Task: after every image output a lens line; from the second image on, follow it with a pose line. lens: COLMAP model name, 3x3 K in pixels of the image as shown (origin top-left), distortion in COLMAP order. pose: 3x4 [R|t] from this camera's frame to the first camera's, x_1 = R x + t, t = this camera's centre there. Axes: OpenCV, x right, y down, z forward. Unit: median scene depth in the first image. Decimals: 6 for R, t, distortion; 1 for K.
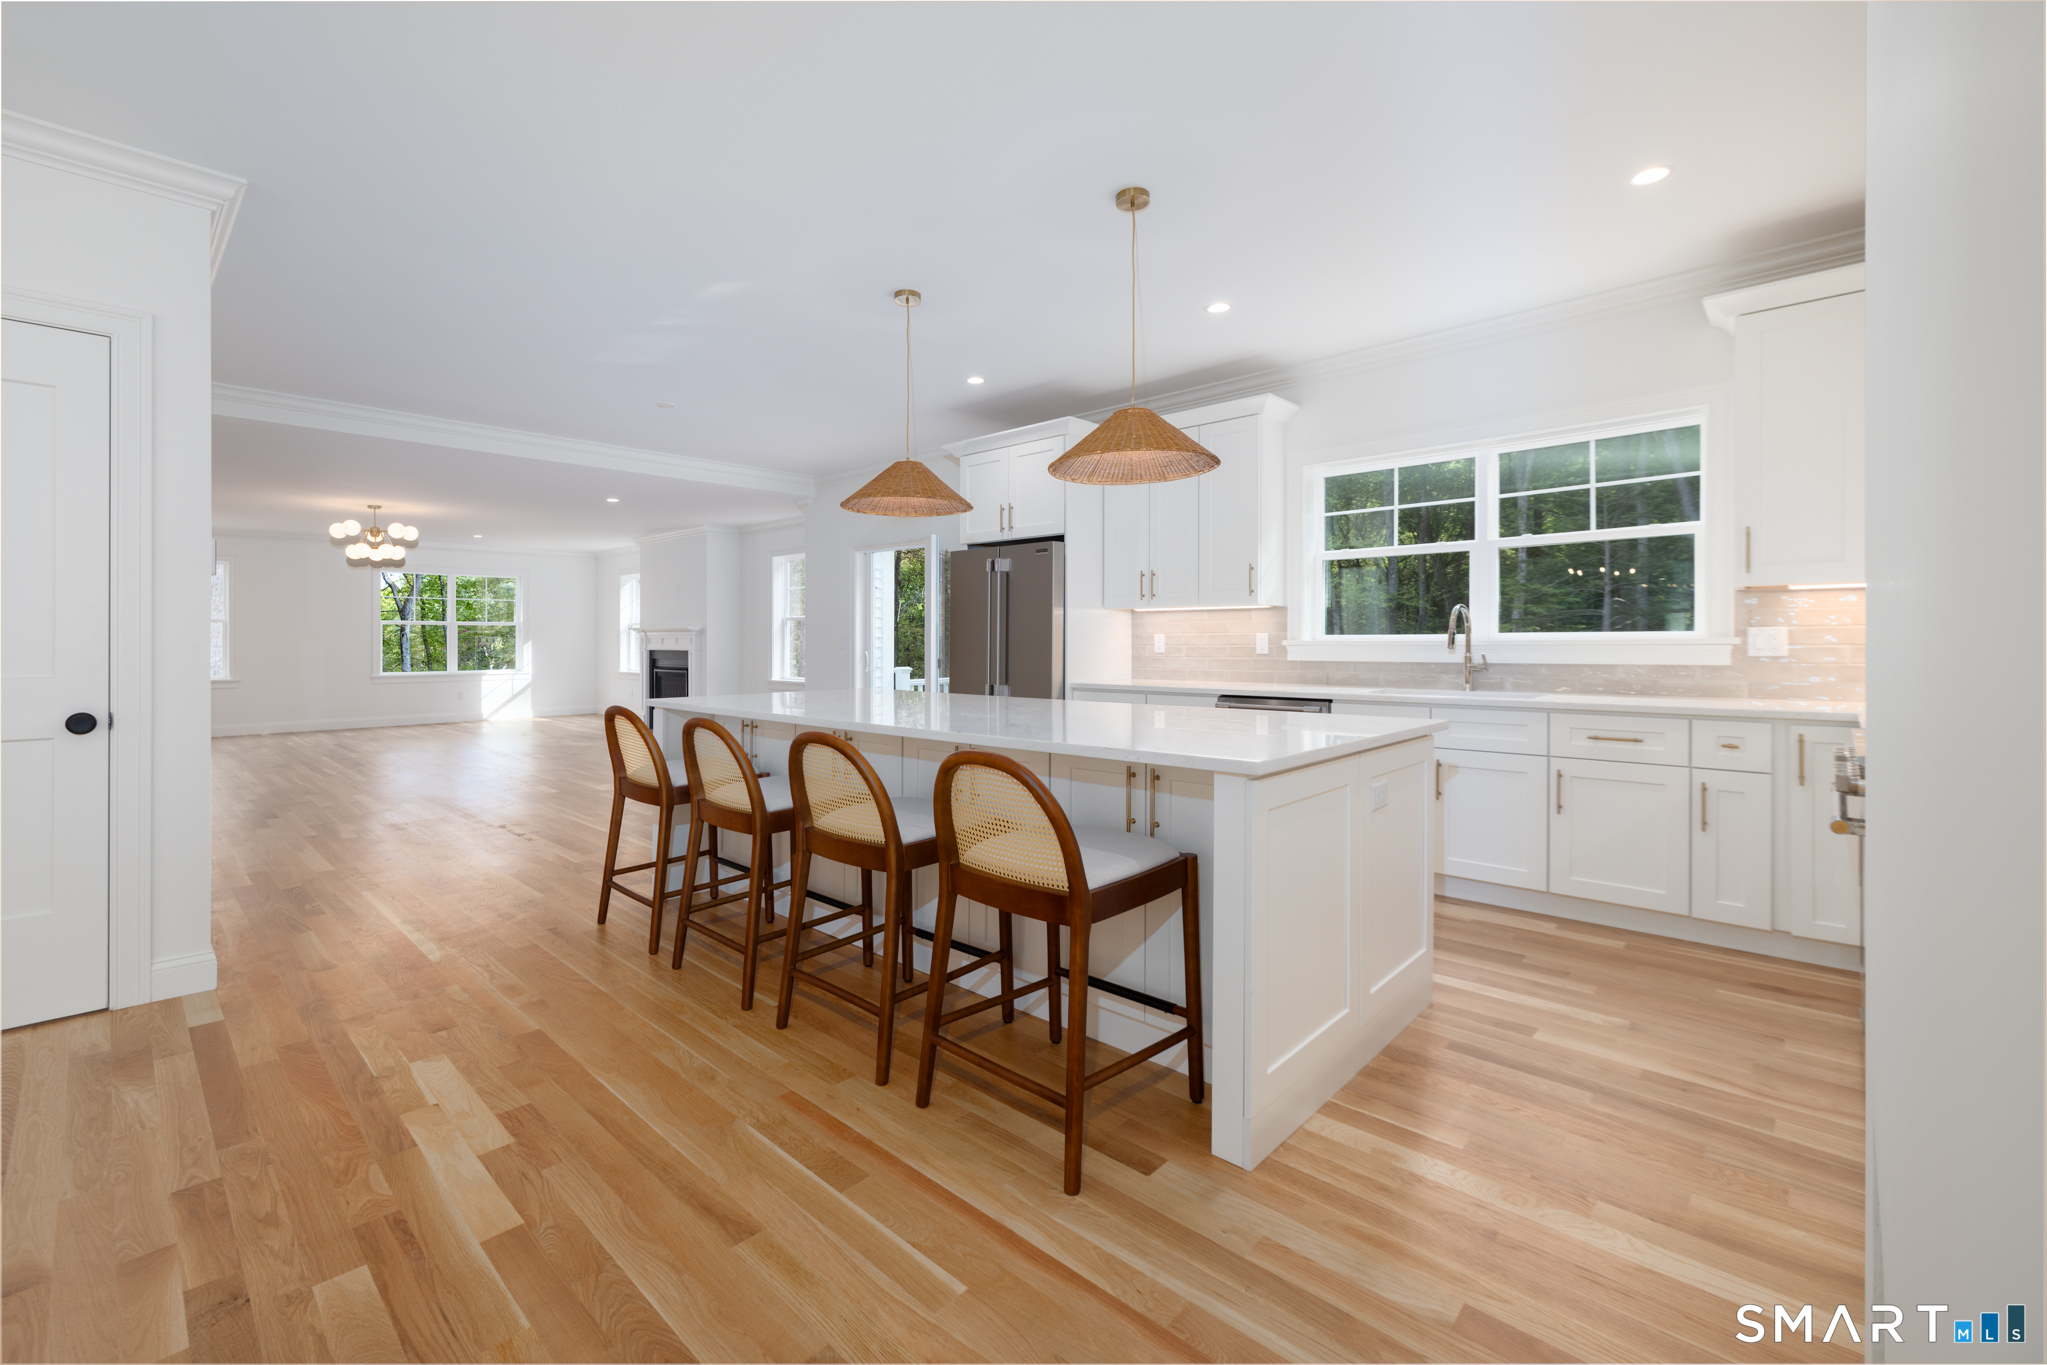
lens RADIAL K [[862.6, 0, 997.1], [0, 862.6, 646.8], [0, 0, 1]] dist [-0.001950, -0.000119]
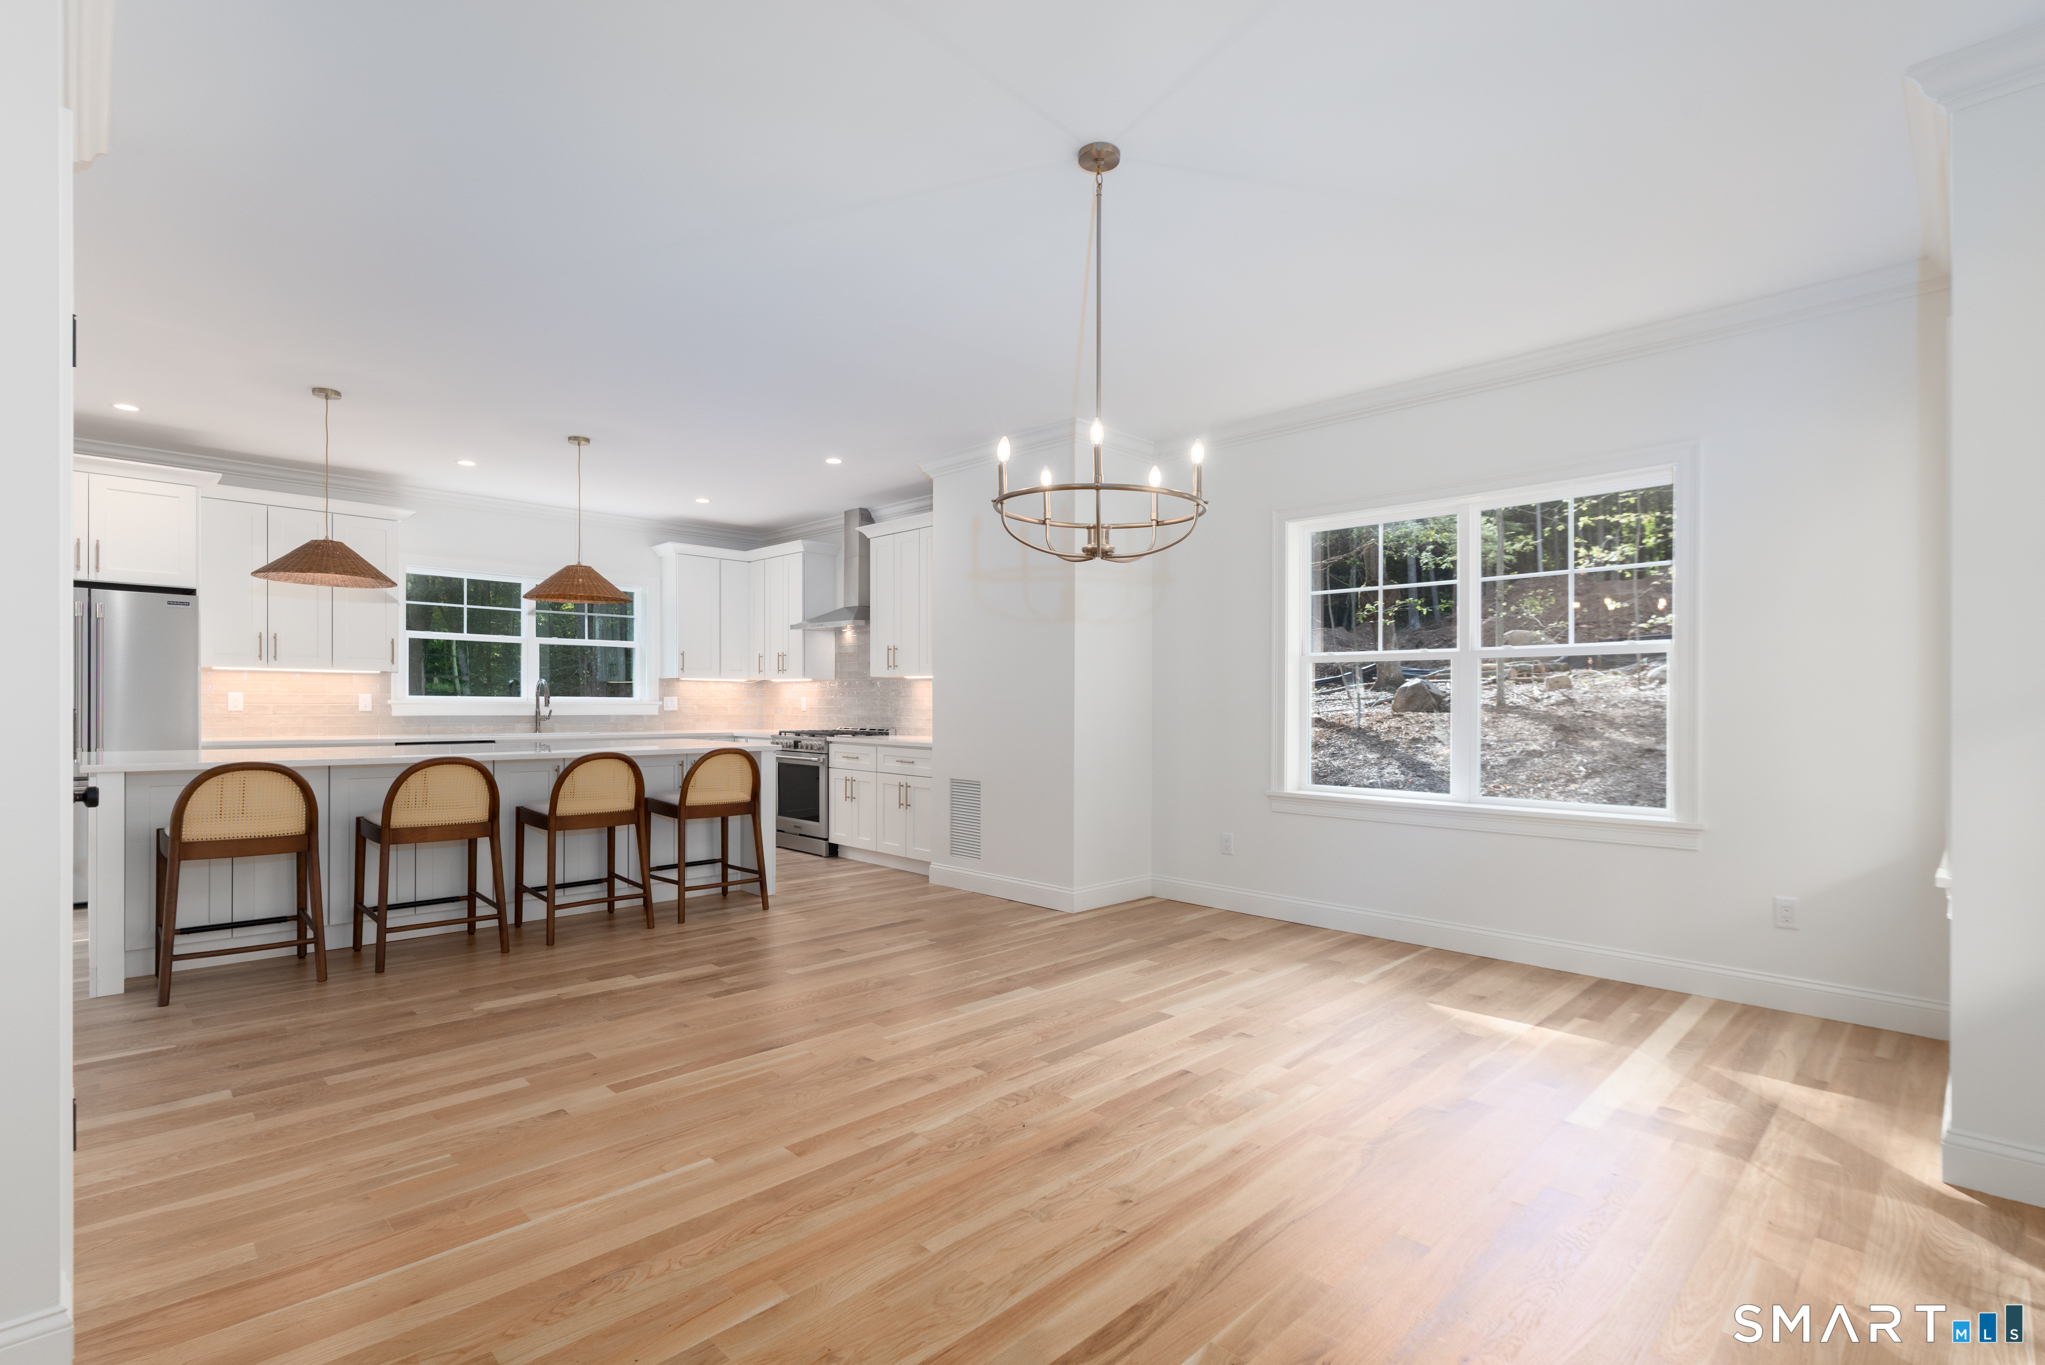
lens RADIAL K [[943.7, 0, 1038.9], [0, 943.7, 720.1], [0, 0, 1]] dist [0.000332, -0.000124]
pose [[0.011383, -0.013246, 0.999847, -1.420515], [-0.001106, 0.999911, 0.013259, 0.003315], [-0.999935, -0.001257, 0.011367, 0.060827]]
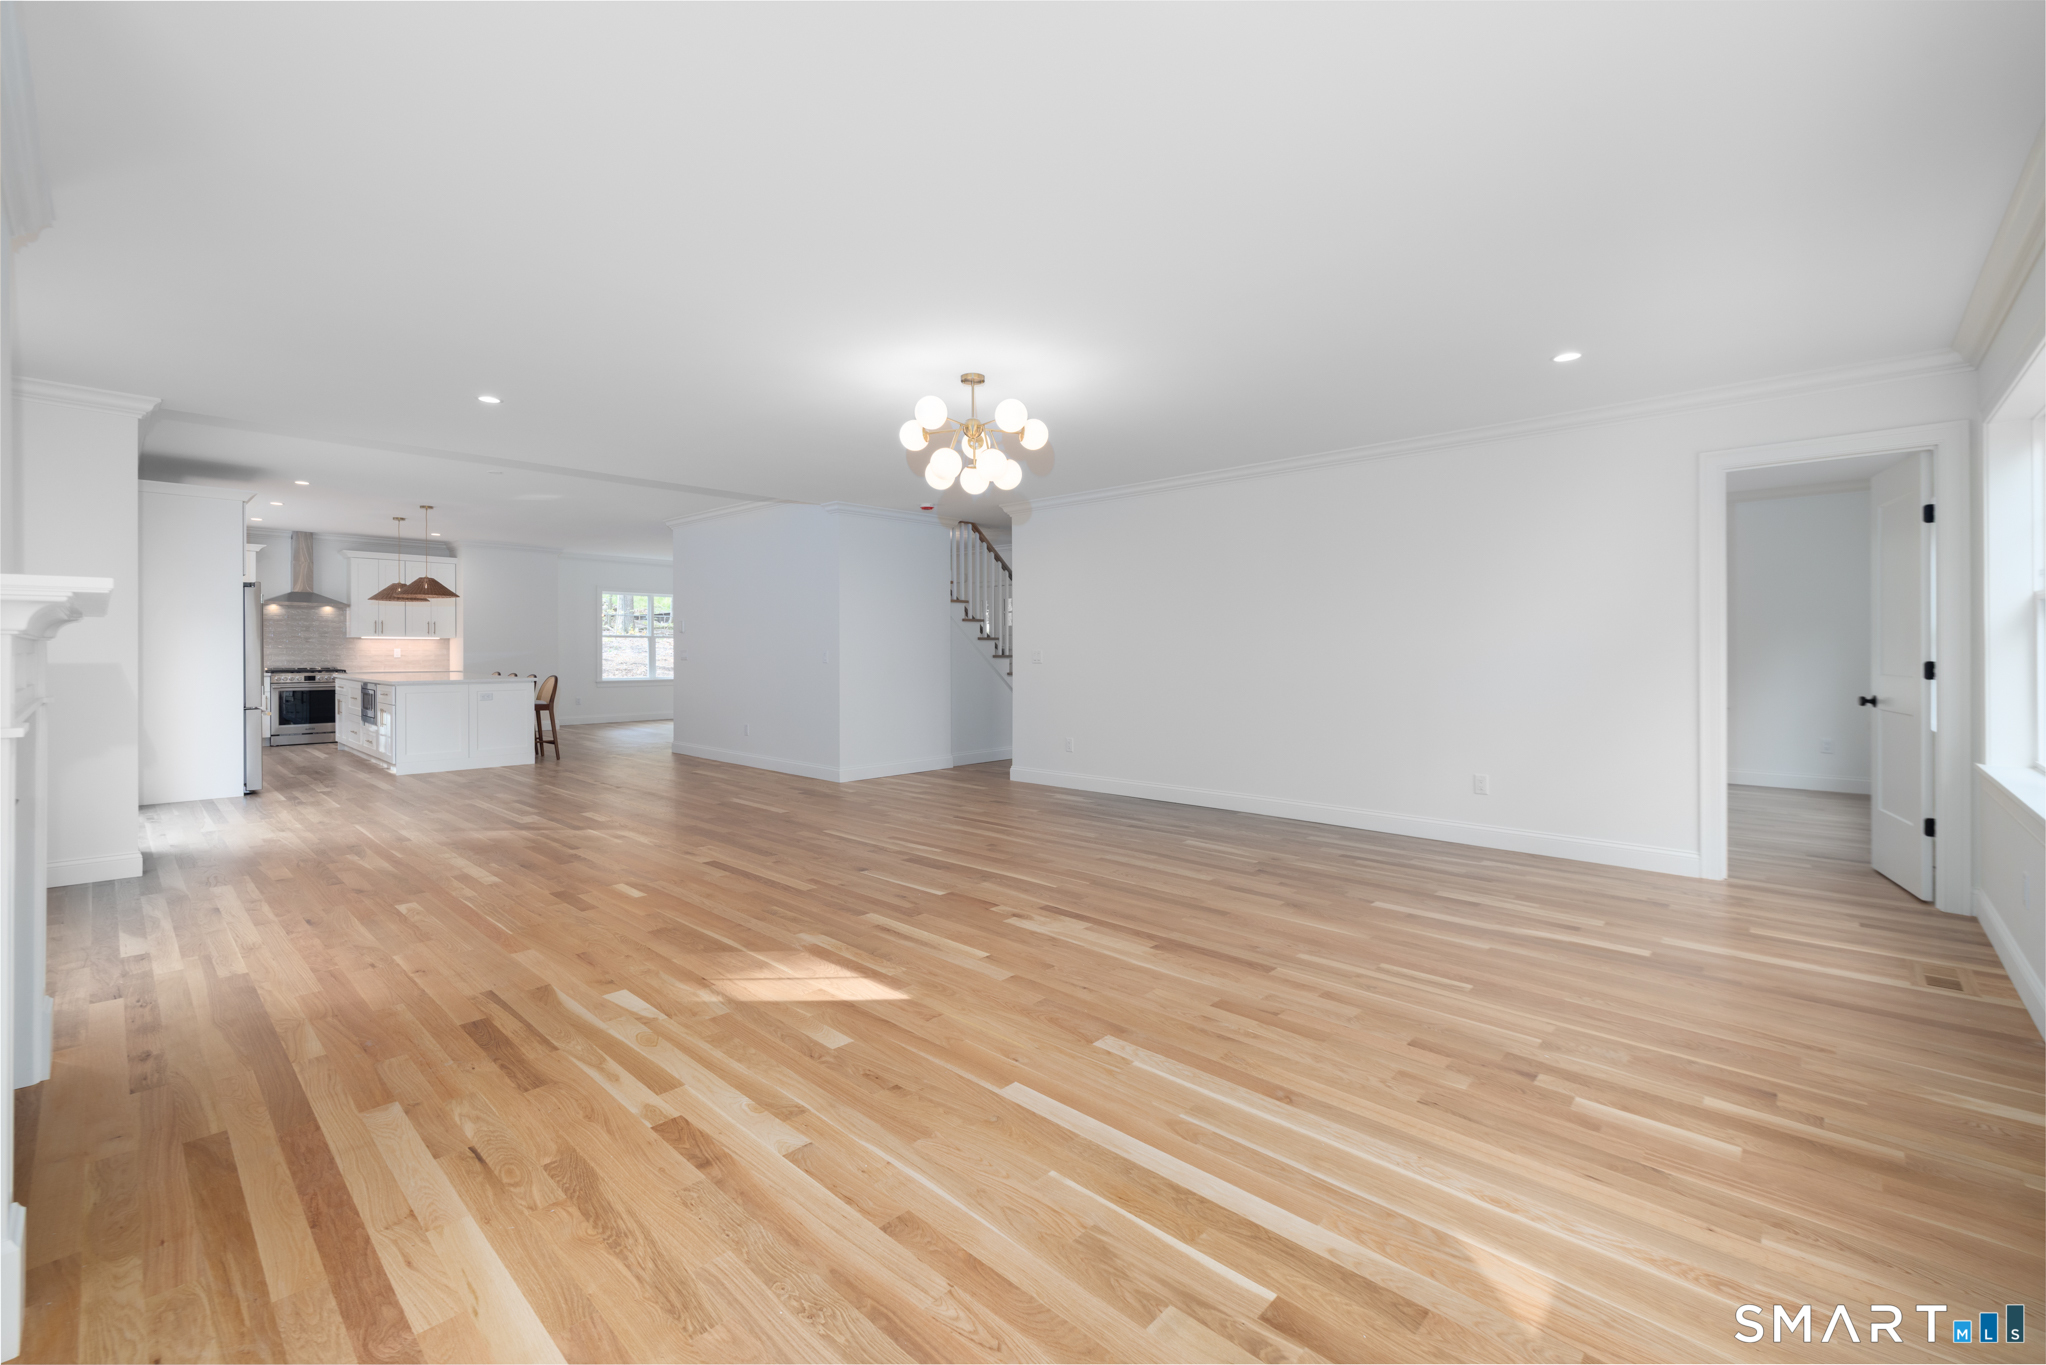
lens RADIAL K [[862.1, 0, 996.6], [0, 862.1, 646.8], [0, 0, 1]] dist [-0.001950, -0.000119]
pose [[-0.999989, 0.001474, 0.004403, -1.788230], [0.001484, 0.999997, 0.002163, -0.029879], [-0.004400, 0.002170, -0.999988, 3.585161]]
